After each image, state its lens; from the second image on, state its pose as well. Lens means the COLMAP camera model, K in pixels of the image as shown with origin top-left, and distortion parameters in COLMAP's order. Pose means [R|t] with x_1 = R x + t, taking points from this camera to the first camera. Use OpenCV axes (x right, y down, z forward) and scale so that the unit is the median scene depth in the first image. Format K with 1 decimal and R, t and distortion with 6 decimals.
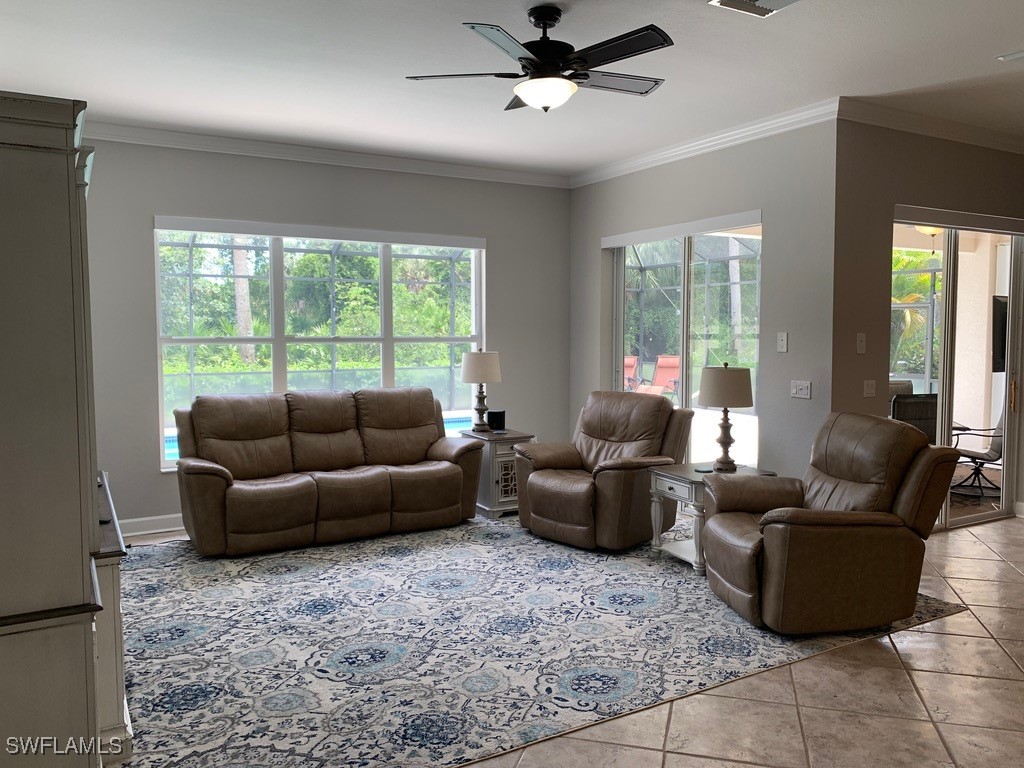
lens RADIAL K [[785.7, 0, 513.9], [0, 785.7, 380.3], [0, 0, 1]] dist [0.054601, -0.070687]
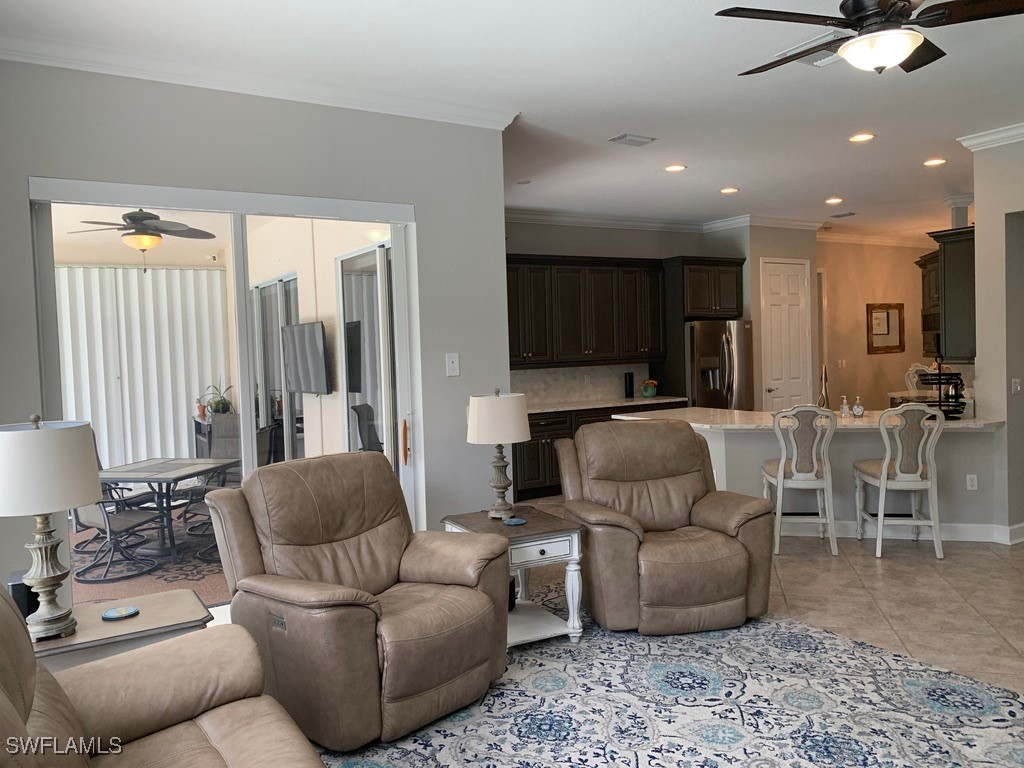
lens RADIAL K [[785.7, 0, 517.2], [0, 785.7, 379.5], [0, 0, 1]] dist [0.054601, -0.070687]
pose [[-0.033192, -0.041641, 0.998581, -0.649958], [0.100603, 0.993918, 0.044790, -0.078045], [-0.994373, 0.101947, -0.028801, 1.189114]]
